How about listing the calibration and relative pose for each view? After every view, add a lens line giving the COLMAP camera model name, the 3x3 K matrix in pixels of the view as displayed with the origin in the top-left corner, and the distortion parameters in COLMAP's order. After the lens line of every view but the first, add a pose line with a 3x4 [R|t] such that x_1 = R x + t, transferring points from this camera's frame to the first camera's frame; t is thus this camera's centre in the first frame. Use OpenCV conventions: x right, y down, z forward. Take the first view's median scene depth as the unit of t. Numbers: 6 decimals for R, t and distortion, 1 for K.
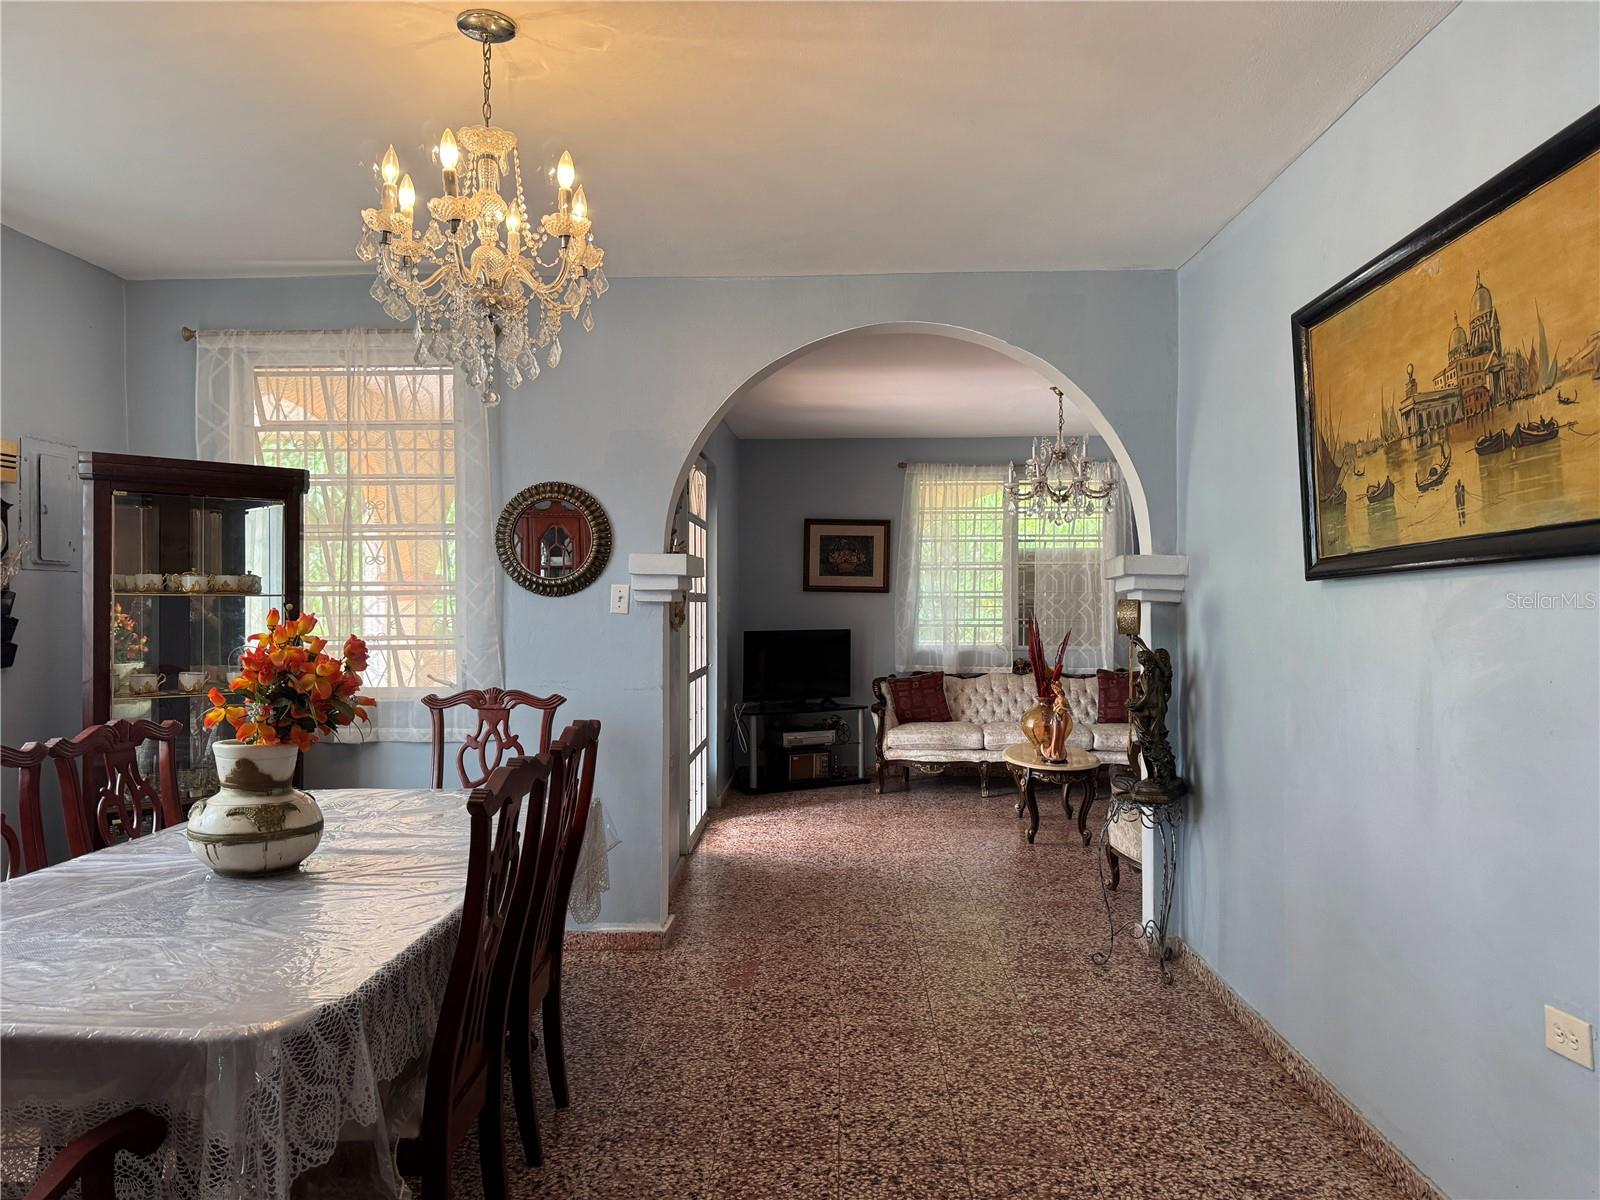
lens RADIAL K [[1135.9, 0, 800.0], [0, 1135.9, 600.0], [0, 0, 1]] dist [0.089185, -0.123671]
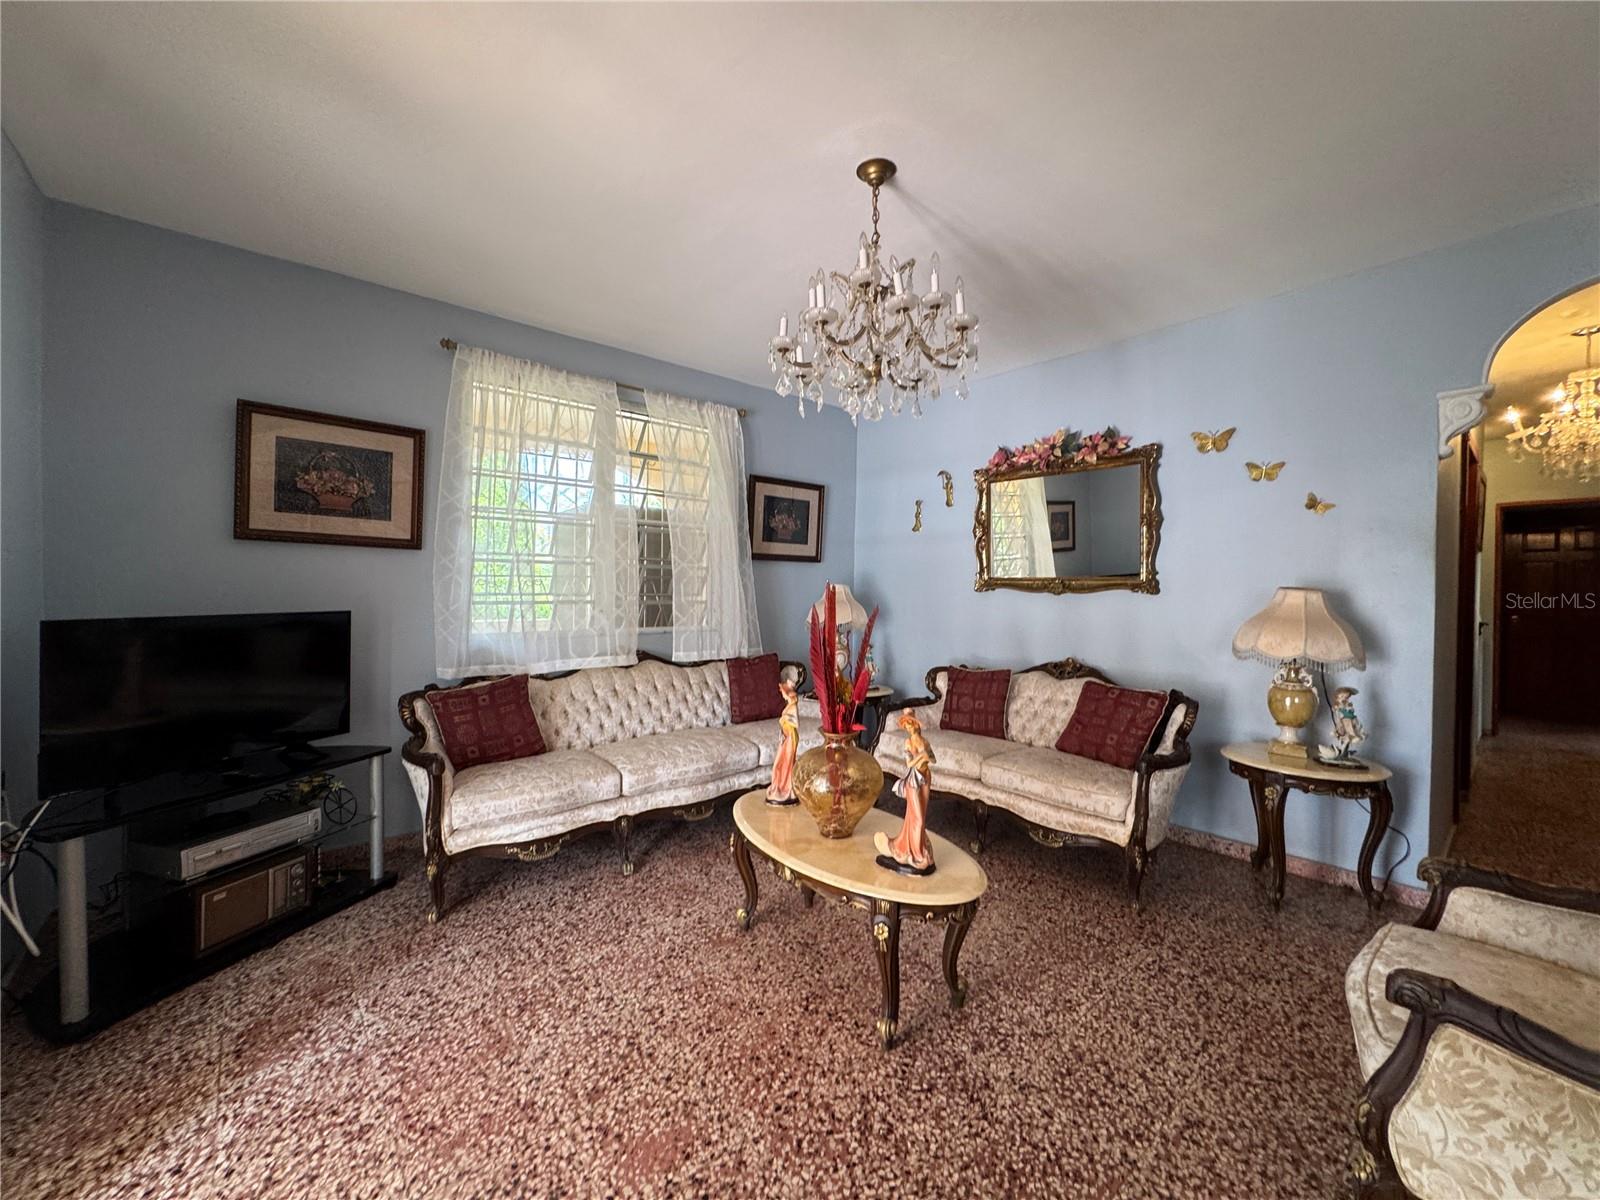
lens RADIAL K [[631.5, 0, 800.0], [0, 631.5, 600.0], [0, 0, 1]] dist [-0.000781, -0.000704]
pose [[0.727354, -0.004771, 0.686245, -0.006878], [-0.009747, 0.999803, 0.017281, 0.013036], [-0.686193, -0.019258, 0.727165, 0.629124]]
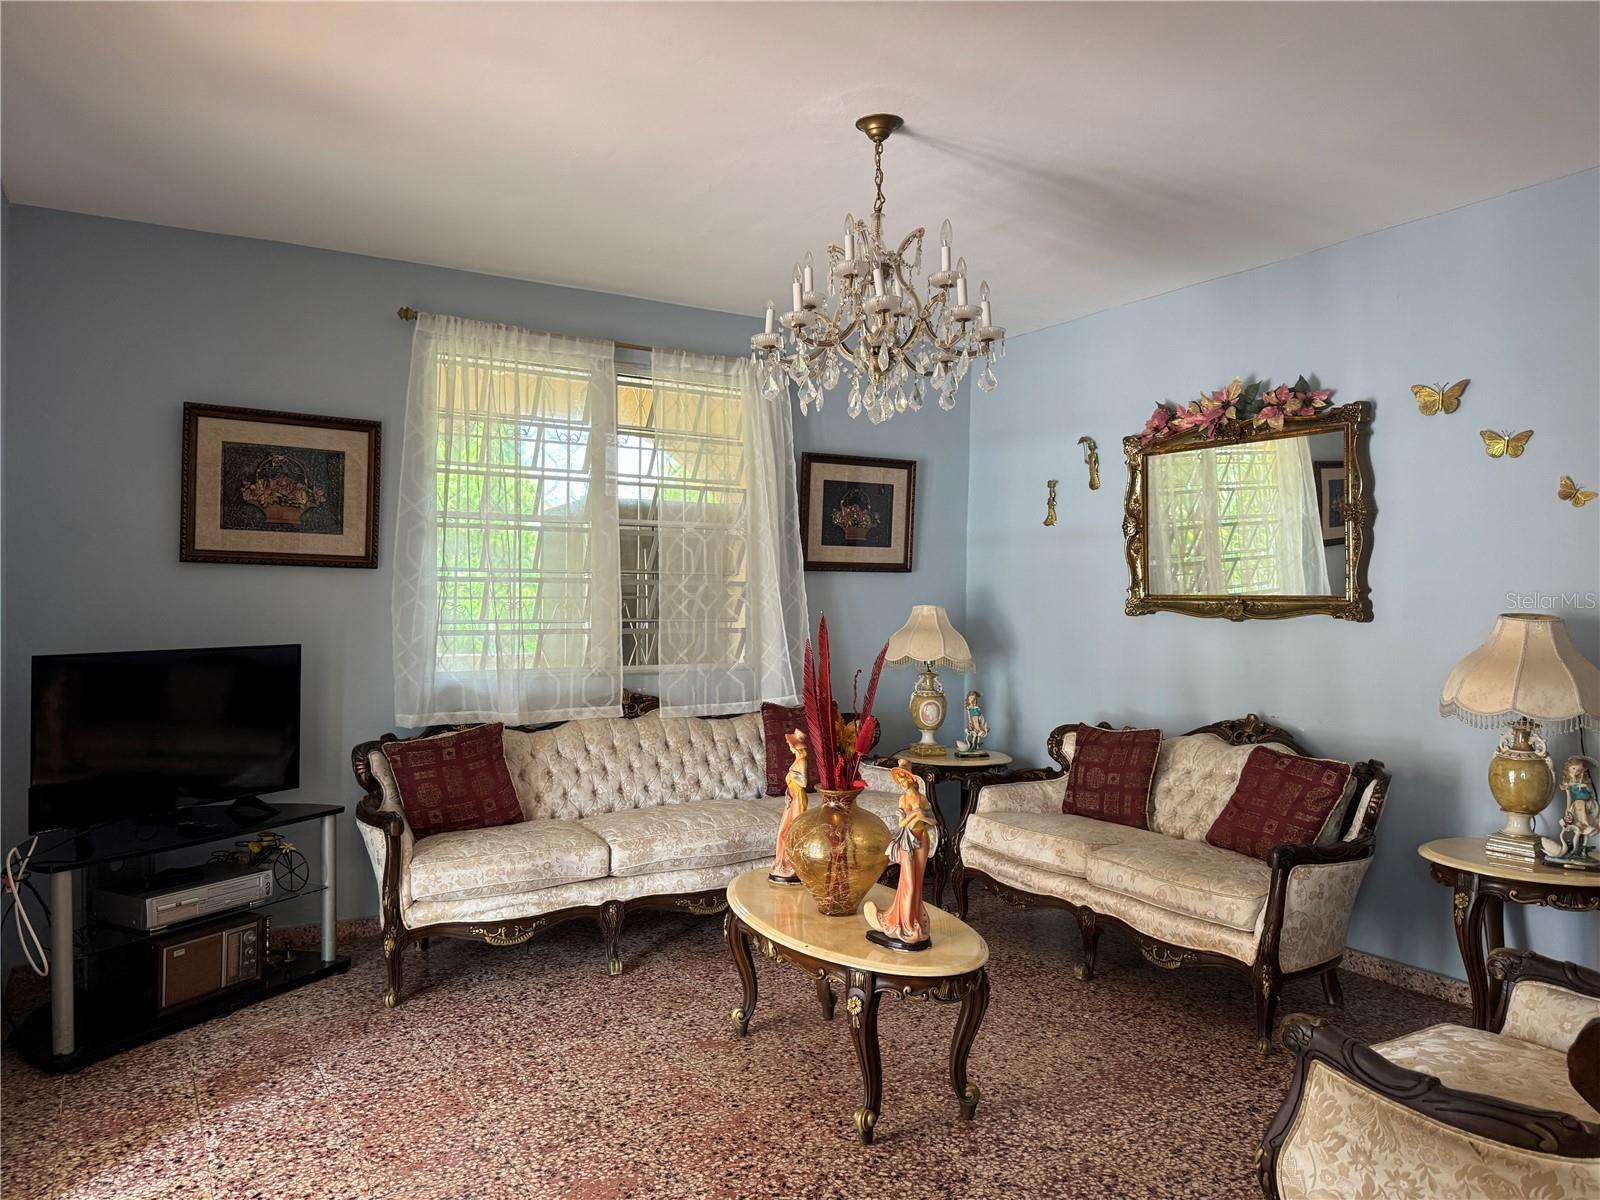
lens RADIAL K [[1135.9, 0, 800.0], [0, 1135.9, 600.0], [0, 0, 1]] dist [0.089185, -0.123671]
pose [[0.836524, 0.001859, 0.547927, -0.043681], [-0.004945, 0.999979, 0.004157, 0.004451], [-0.547908, -0.006187, 0.836516, 0.490976]]
